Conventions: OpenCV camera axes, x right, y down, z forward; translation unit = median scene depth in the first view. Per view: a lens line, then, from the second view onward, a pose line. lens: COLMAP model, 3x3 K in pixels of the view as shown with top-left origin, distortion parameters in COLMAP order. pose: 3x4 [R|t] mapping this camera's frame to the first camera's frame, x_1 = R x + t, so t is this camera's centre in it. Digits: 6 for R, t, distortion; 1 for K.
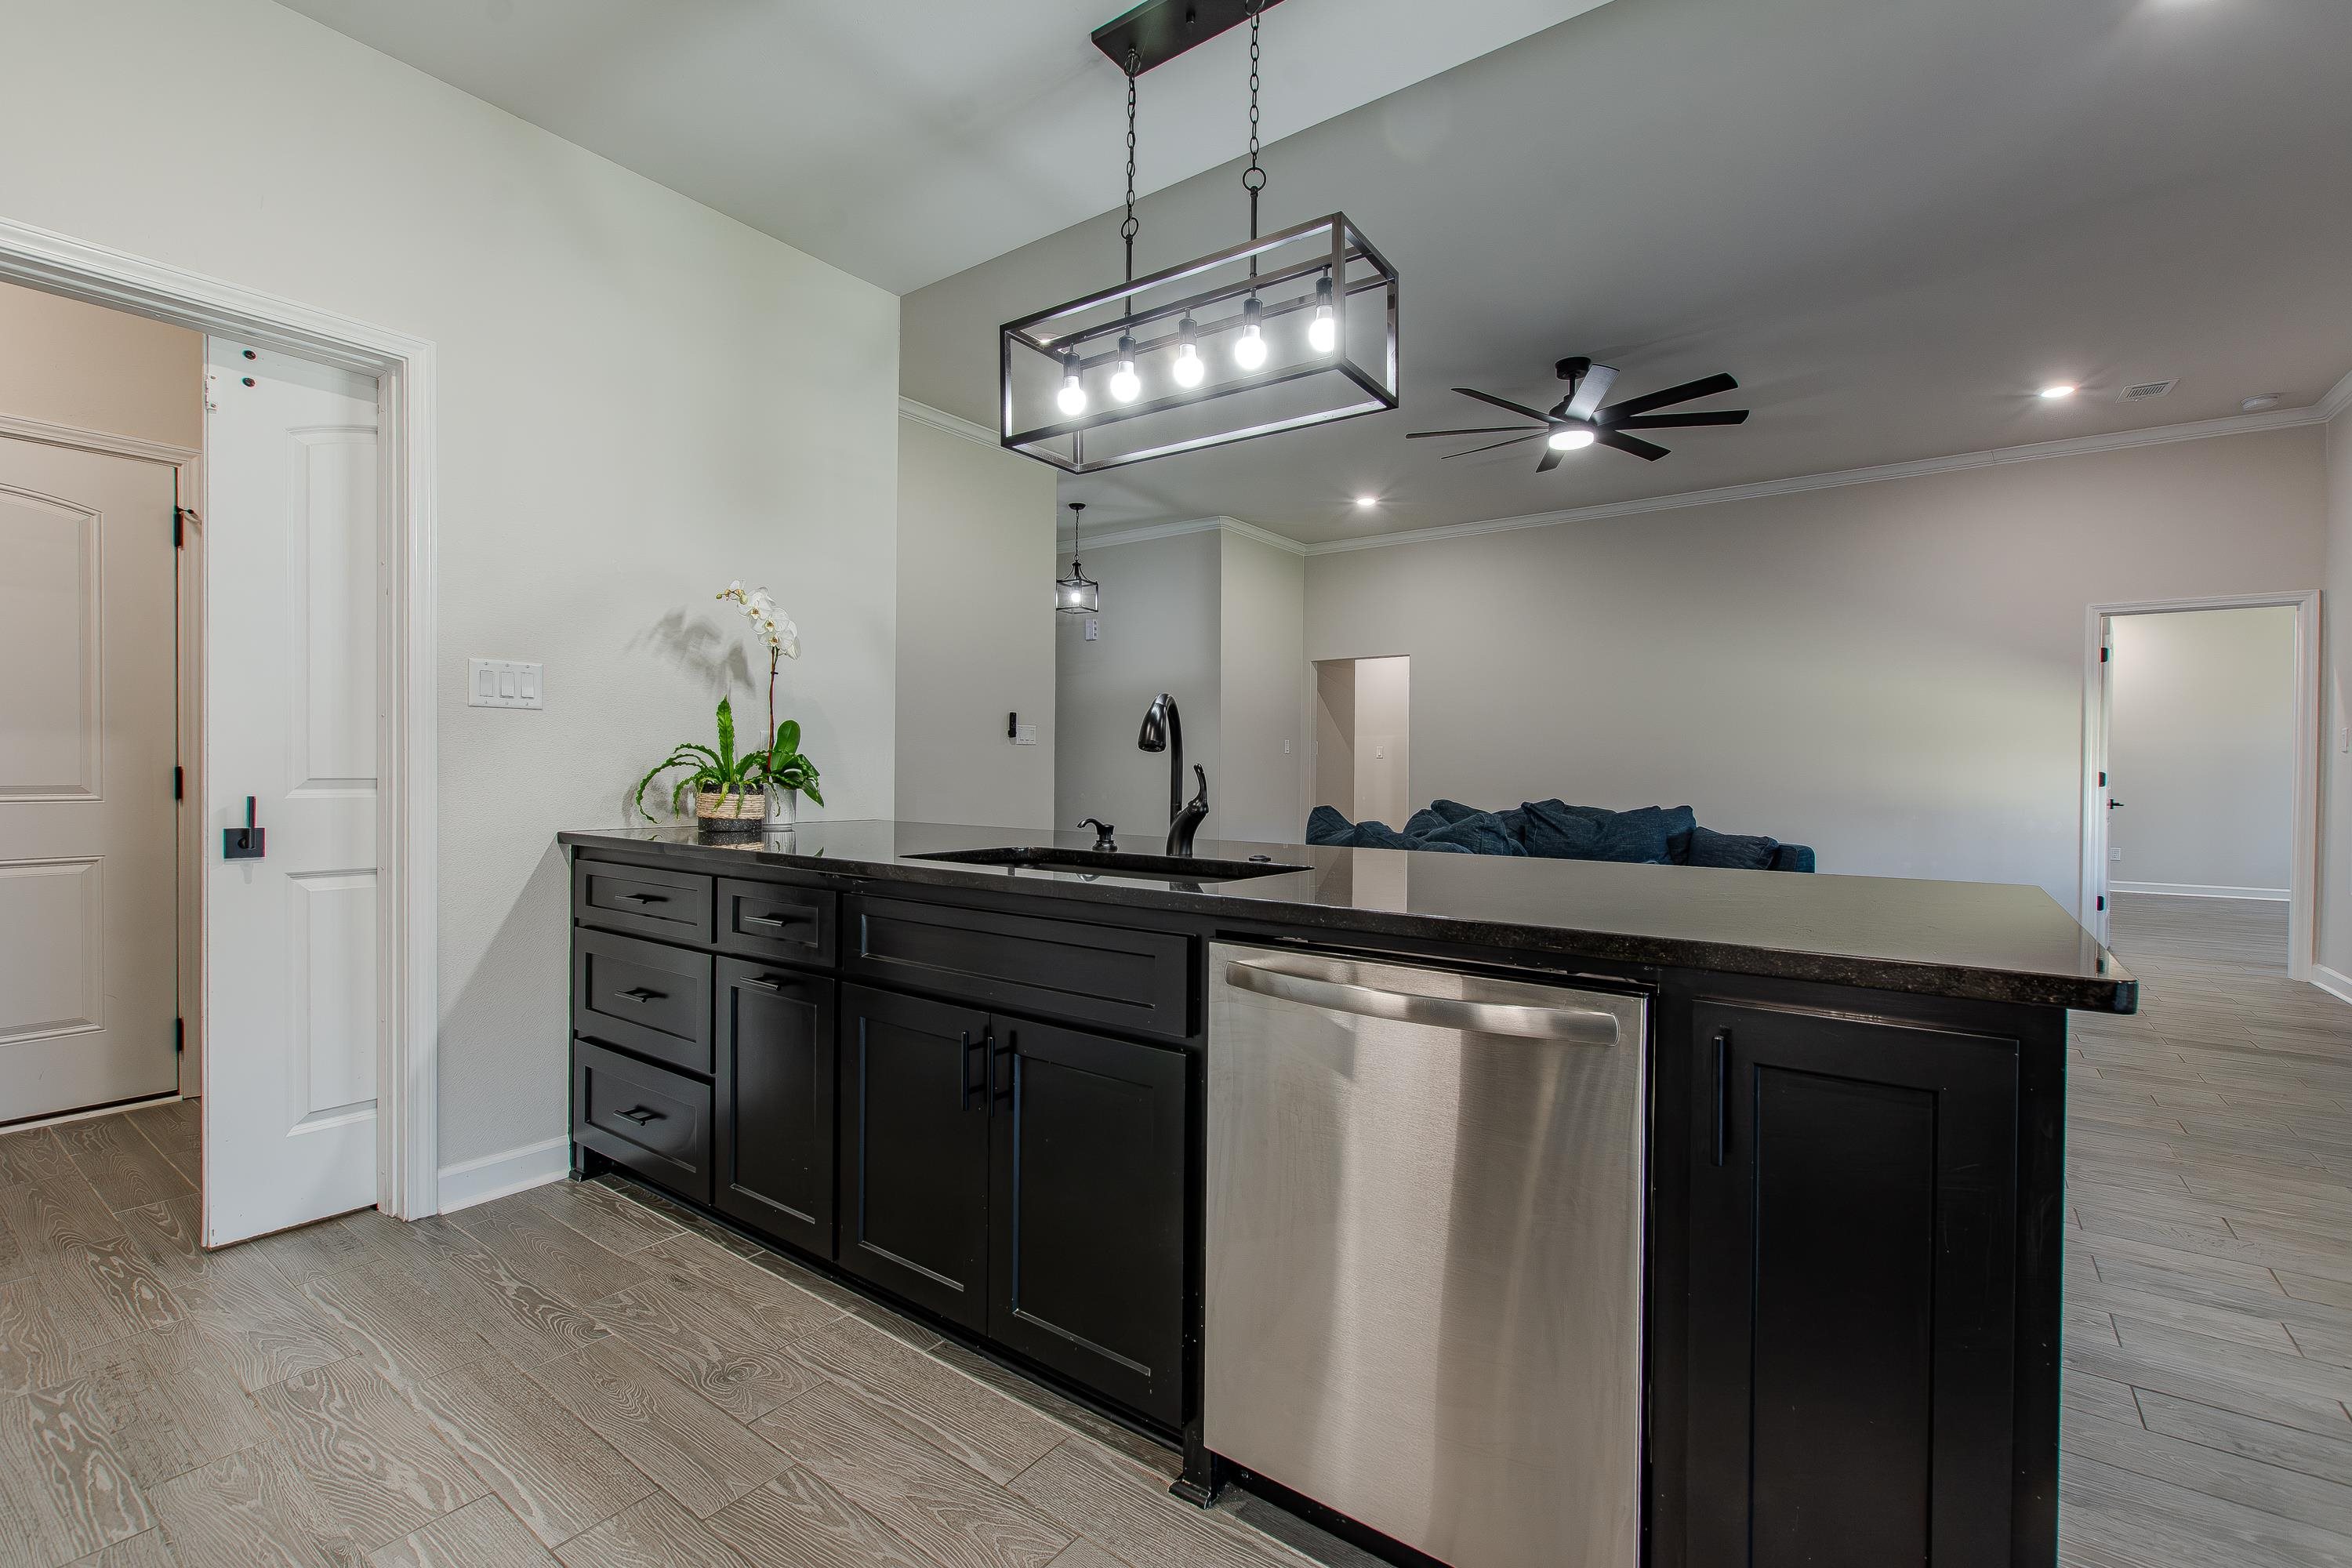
lens RADIAL K [[1017.1, 0, 1187.6], [0, 1017.1, 781.8], [0, 0, 1]] dist [0.007619, -0.004059]
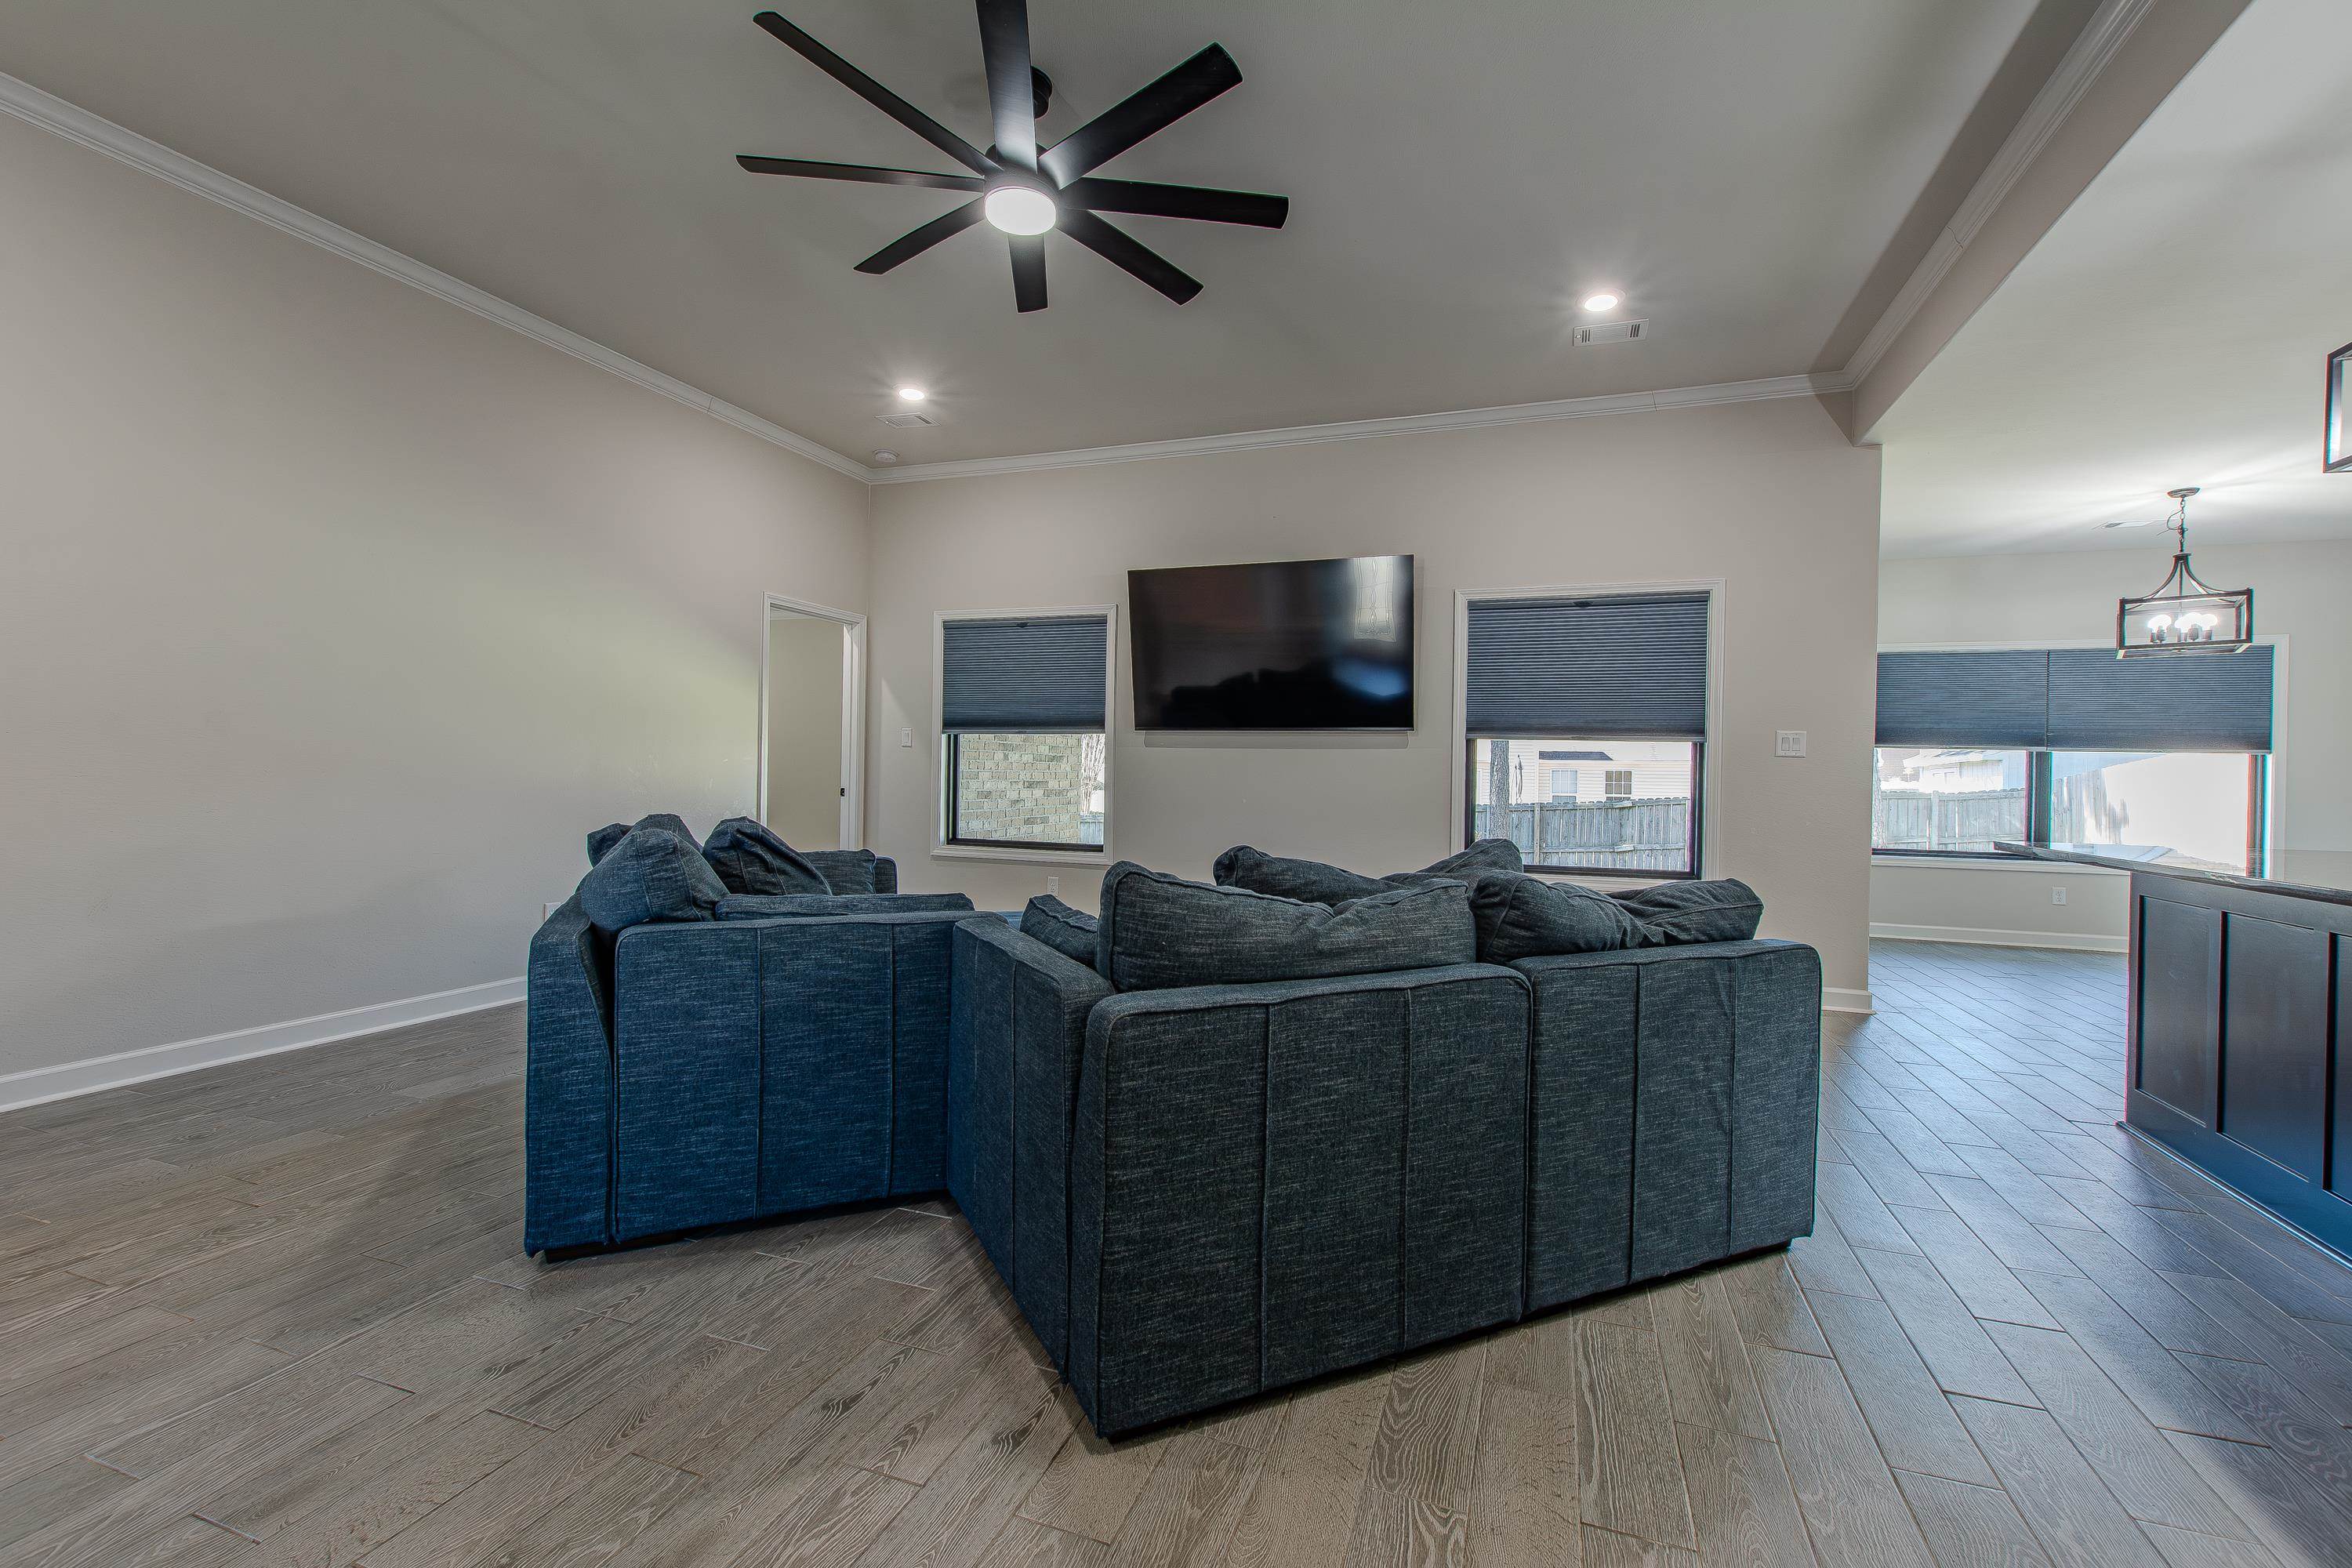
lens RADIAL K [[1017.1, 0, 1185.1], [0, 1017.1, 777.5], [0, 0, 1]] dist [0.007619, -0.004059]
pose [[-0.275059, -0.017199, 0.961274, -0.418048], [-0.008896, 0.999843, 0.015344, -0.024069], [-0.961386, -0.004331, -0.275168, 1.937098]]
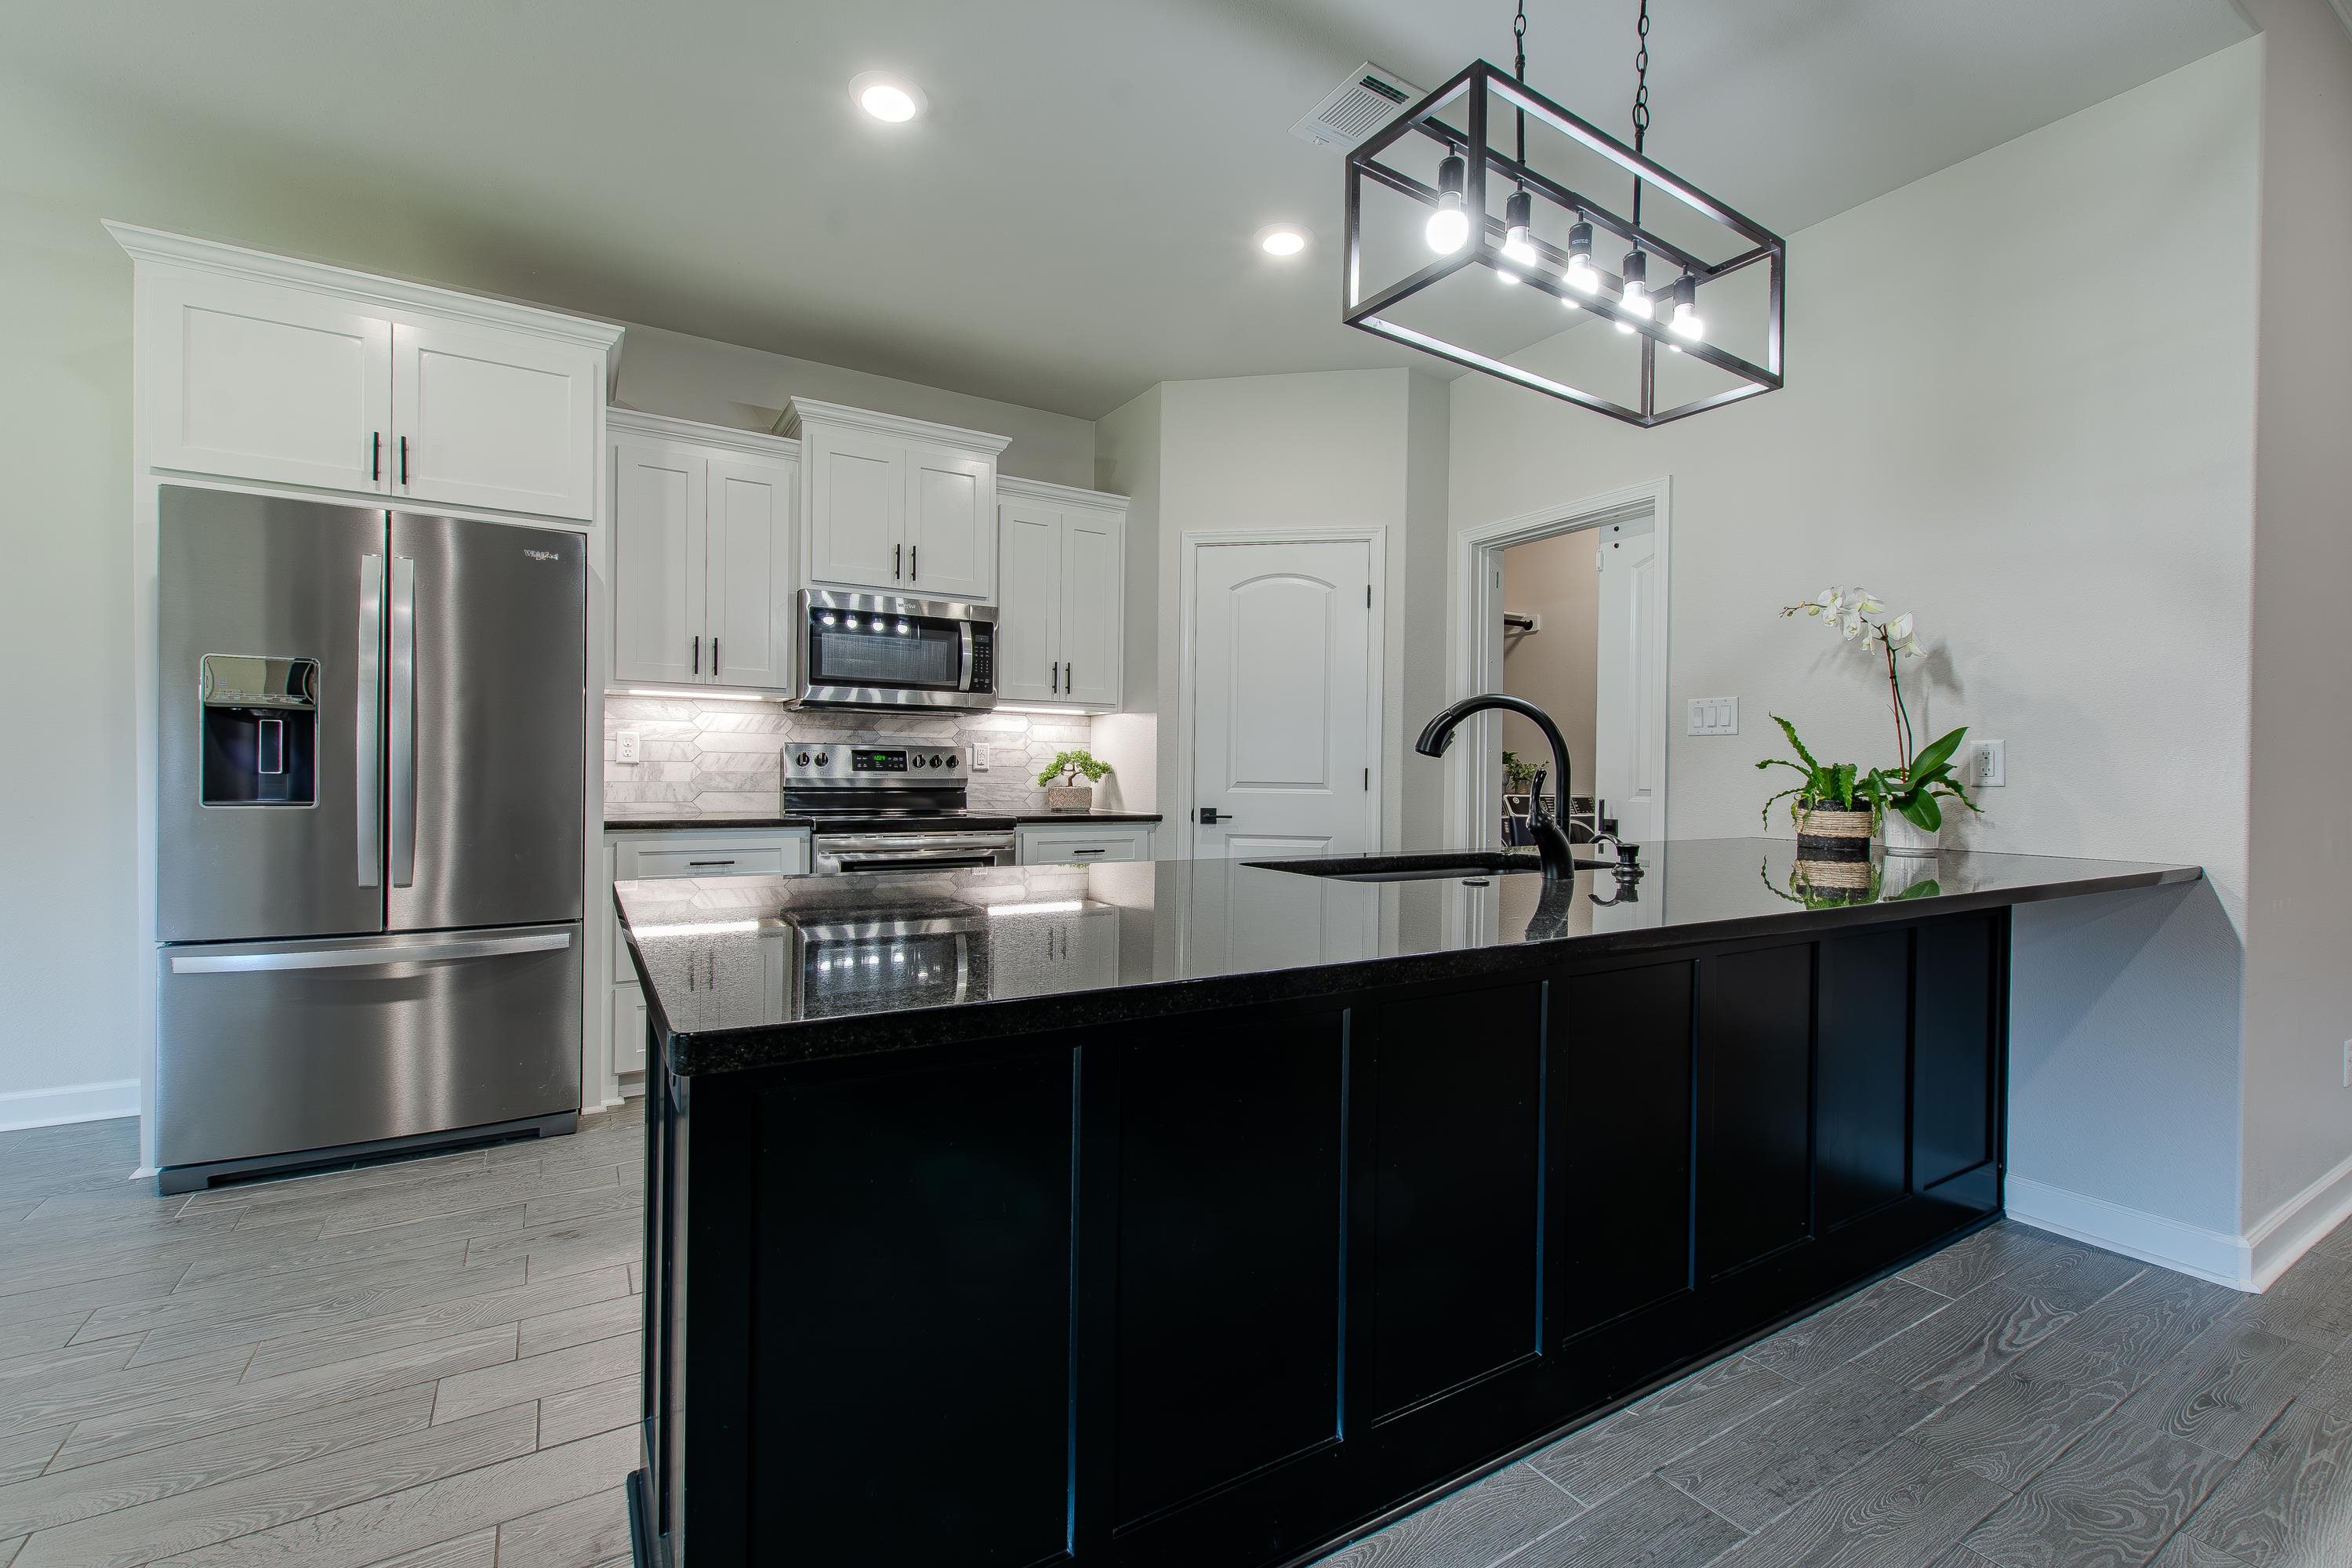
lens RADIAL K [[1017.1, 0, 1179.0], [0, 1017.1, 776.6], [0, 0, 1]] dist [0.007619, -0.004059]
pose [[-0.388199, -0.010990, -0.921510, 0.706605], [-0.027775, 0.999614, -0.000221, -0.002486], [0.921157, 0.025509, -0.388355, 0.831897]]
